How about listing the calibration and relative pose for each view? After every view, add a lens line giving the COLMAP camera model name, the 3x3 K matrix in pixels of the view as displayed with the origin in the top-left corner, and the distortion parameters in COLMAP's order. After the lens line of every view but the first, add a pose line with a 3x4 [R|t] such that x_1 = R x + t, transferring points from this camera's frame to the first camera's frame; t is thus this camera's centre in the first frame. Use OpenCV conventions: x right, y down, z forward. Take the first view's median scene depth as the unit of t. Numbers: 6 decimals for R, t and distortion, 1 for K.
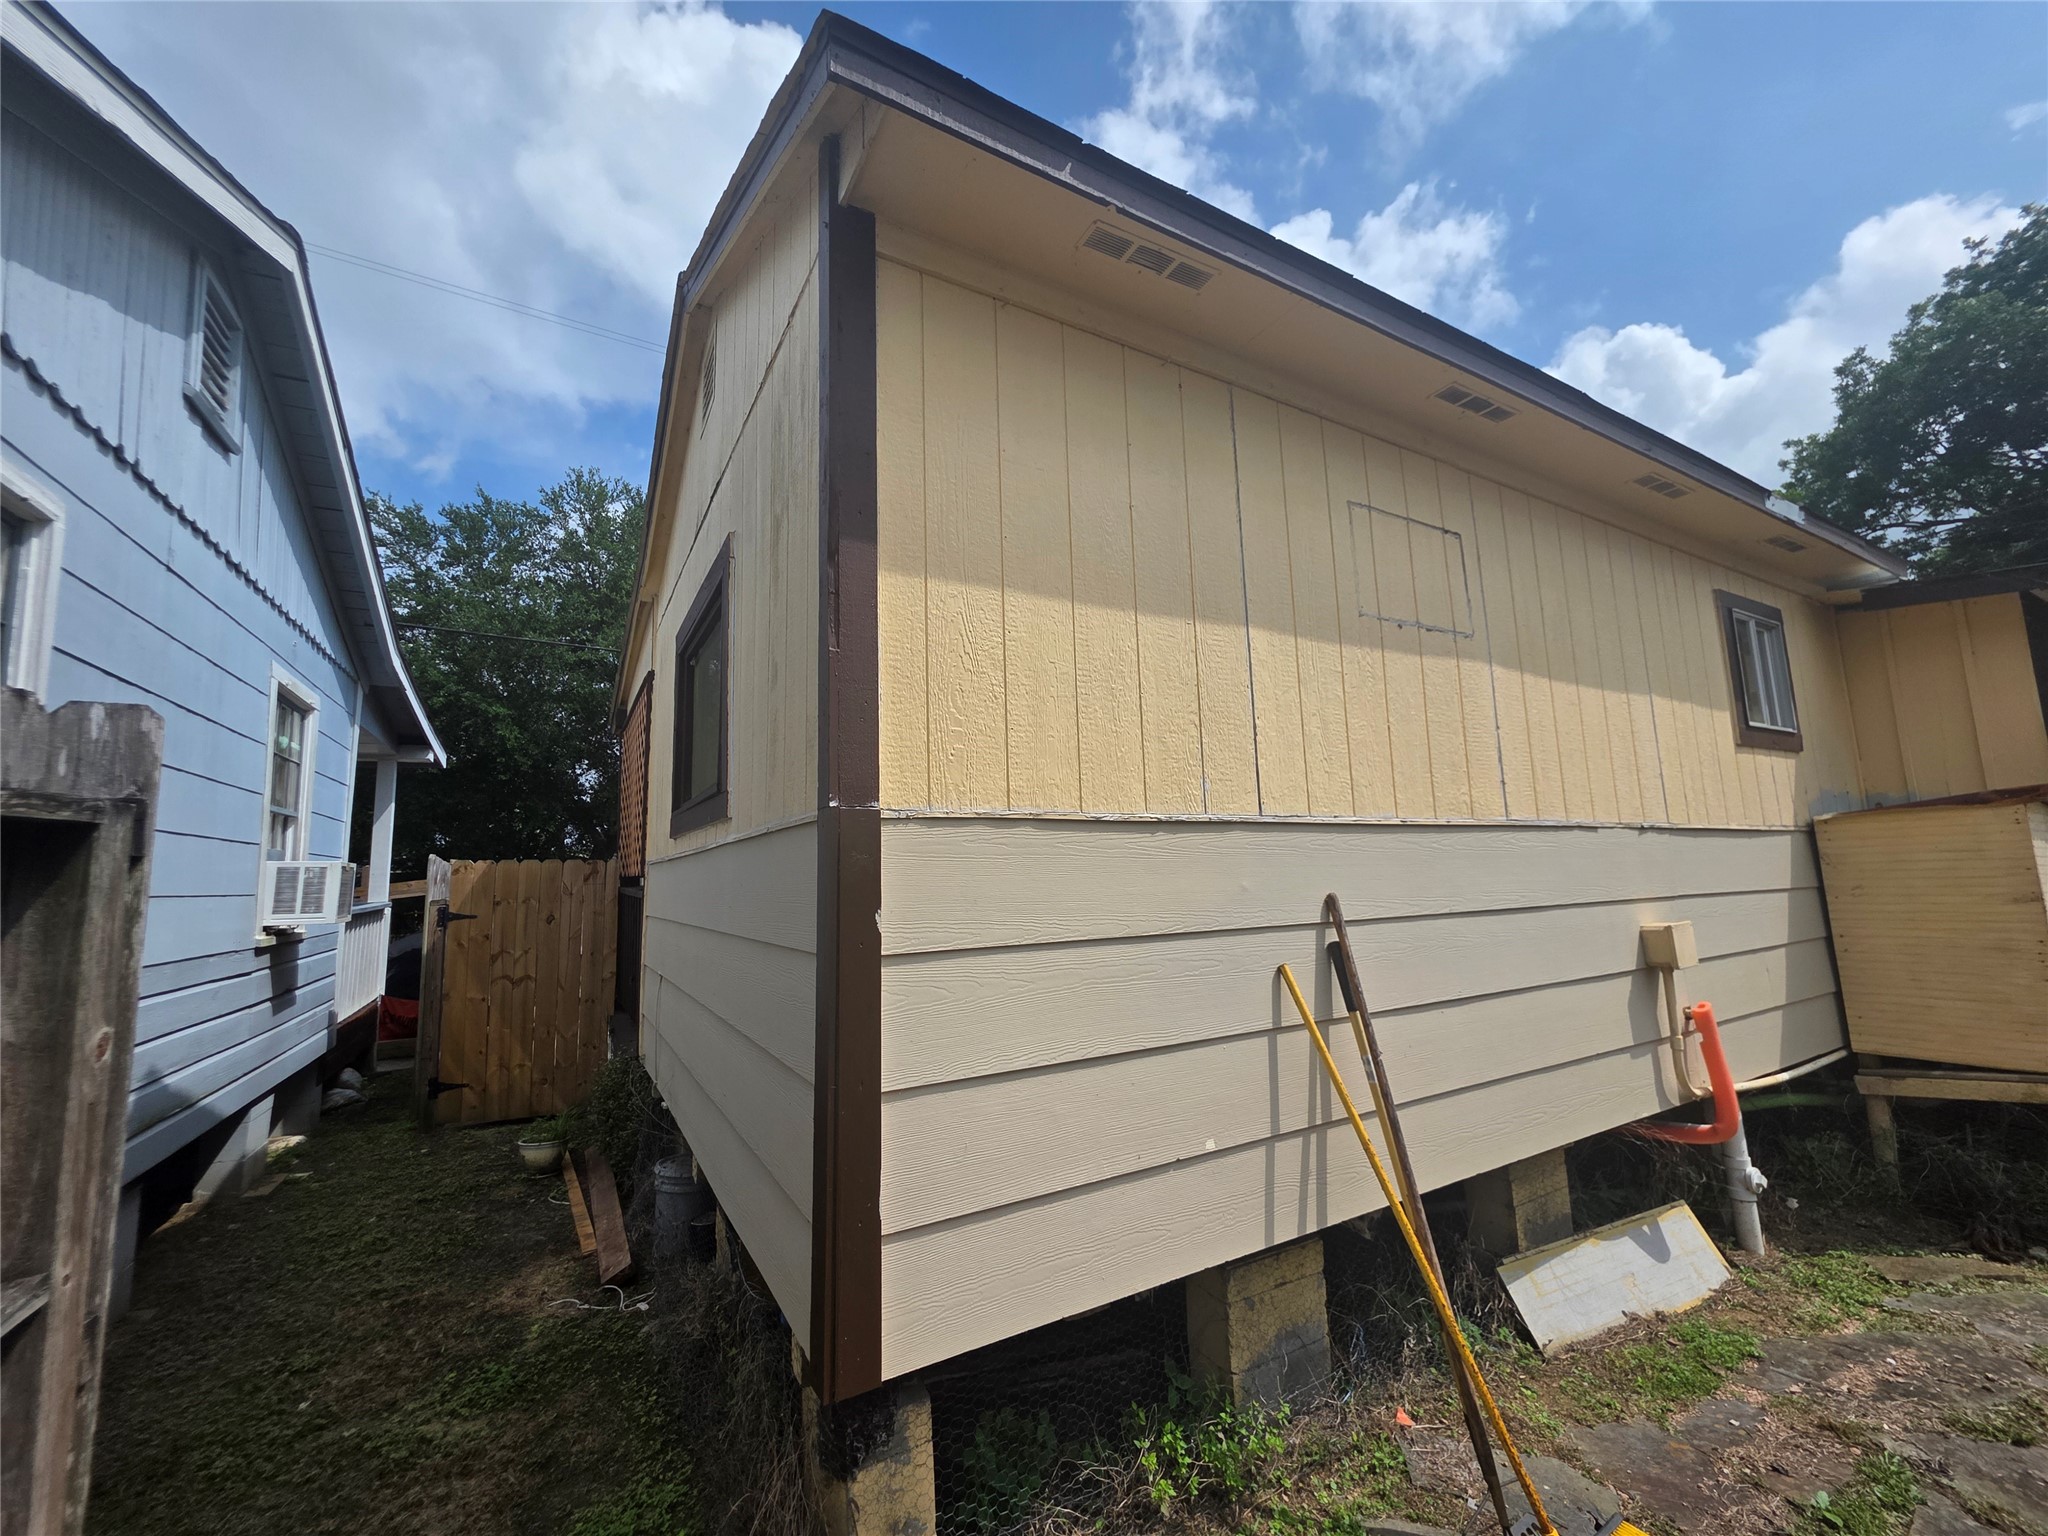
lens RADIAL K [[810.7, 0, 1027.6], [0, 810.7, 774.2], [0, 0, 1]] dist [-0.000566, 0.001083]
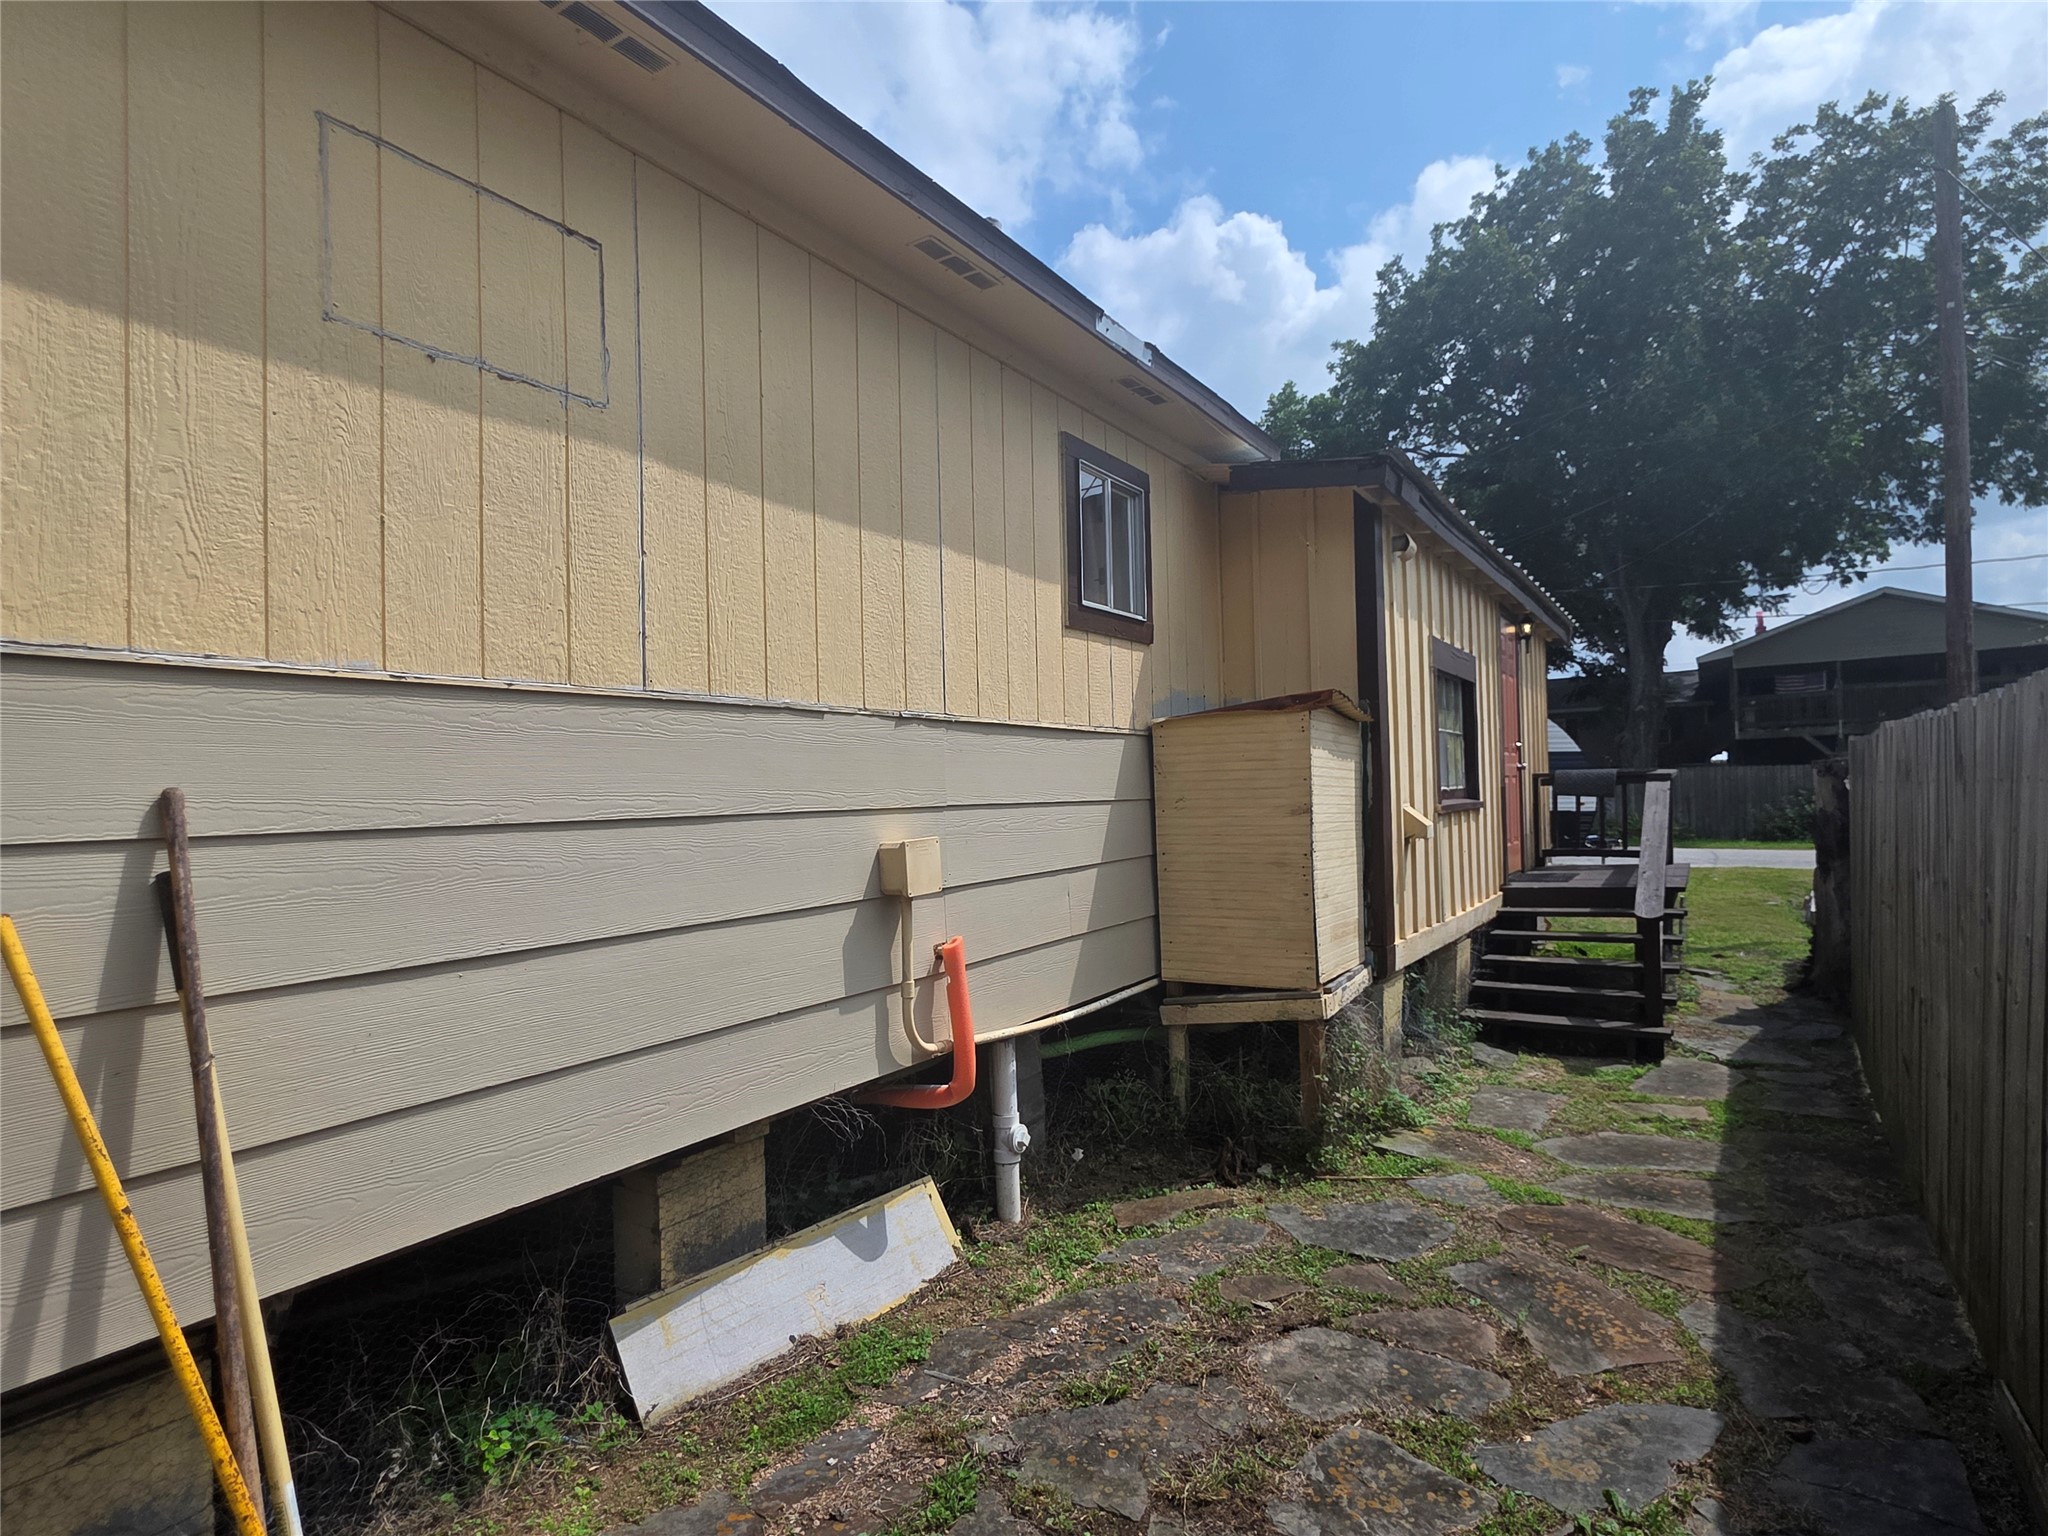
lens RADIAL K [[1067.3, 0, 1027.8], [0, 1067.3, 773.9], [0, 0, 1]] dist [0.002650, -0.002178]
pose [[0.890326, 0.016293, 0.455032, 0.407483], [-0.062712, 0.994223, 0.087103, 0.023674], [-0.450985, -0.106086, 0.886205, 0.047416]]
